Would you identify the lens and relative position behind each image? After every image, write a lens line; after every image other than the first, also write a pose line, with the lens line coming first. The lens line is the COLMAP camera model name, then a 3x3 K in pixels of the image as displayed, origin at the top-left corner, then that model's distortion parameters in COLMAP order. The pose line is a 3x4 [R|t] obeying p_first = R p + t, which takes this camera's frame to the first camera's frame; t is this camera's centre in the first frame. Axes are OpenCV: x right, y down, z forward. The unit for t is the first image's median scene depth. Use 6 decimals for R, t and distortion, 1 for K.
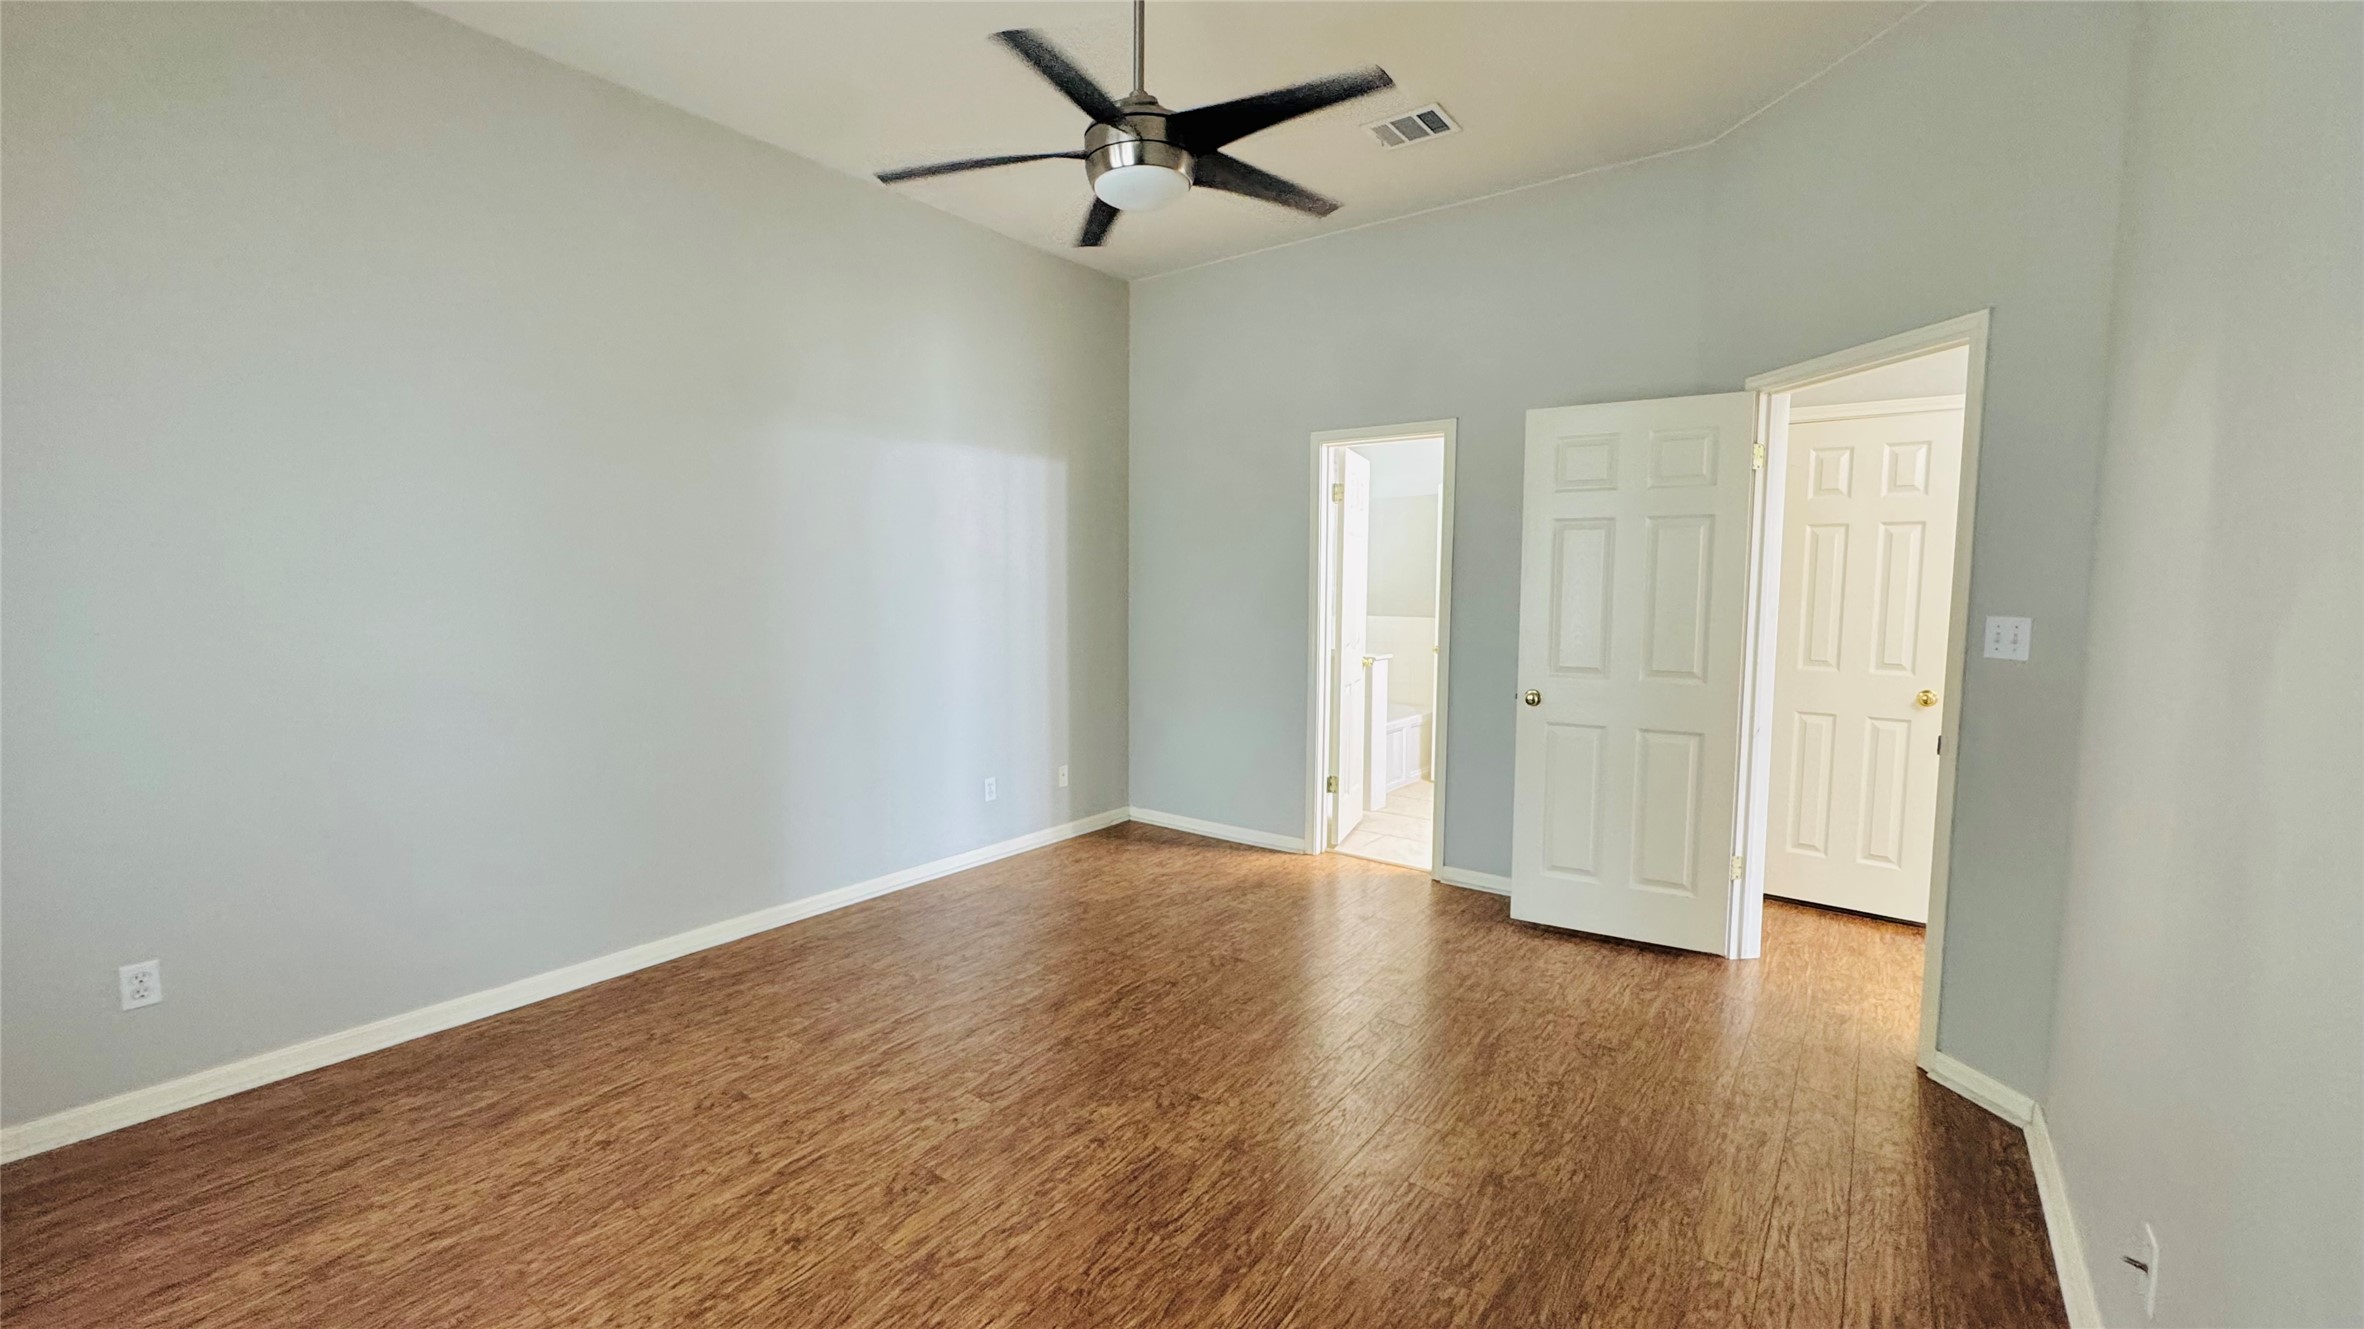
lens RADIAL K [[951.2, 0, 1187.2], [0, 951.2, 669.5], [0, 0, 1]] dist [-0.004915, 0.000287]
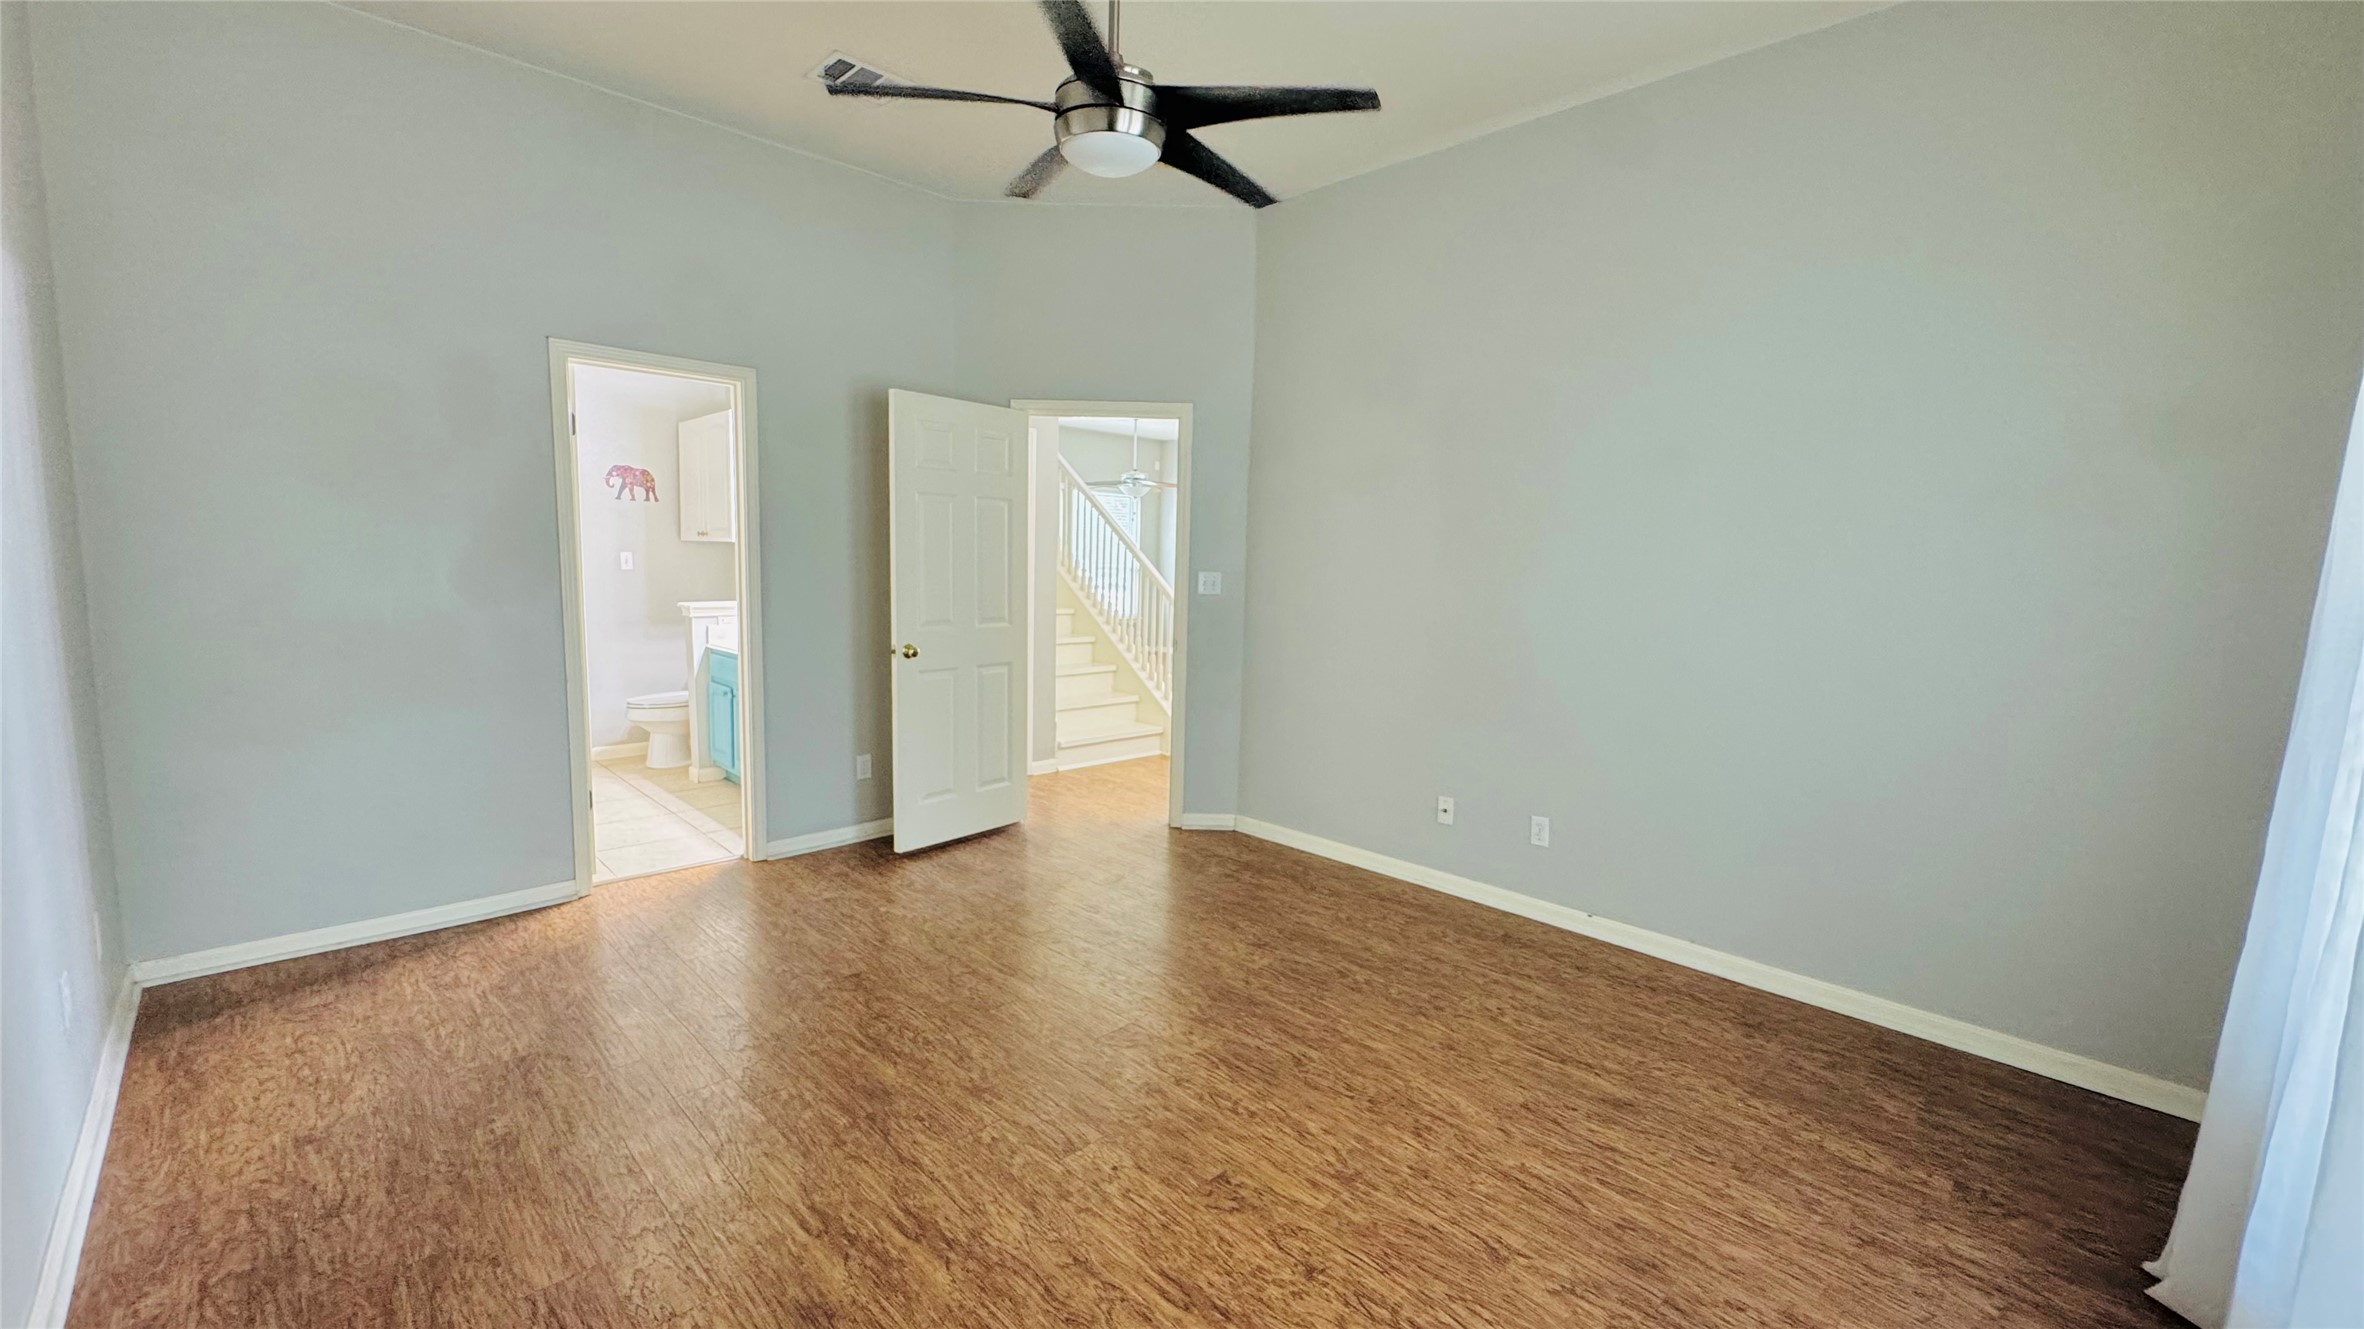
lens RADIAL K [[951.2, 0, 1173.7], [0, 951.2, 668.4], [0, 0, 1]] dist [-0.004915, 0.000287]
pose [[0.152117, -0.119607, 0.981099, -0.998542], [0.068945, 0.991517, 0.110187, -0.075214], [-0.985955, 0.050880, 0.159073, 0.747855]]
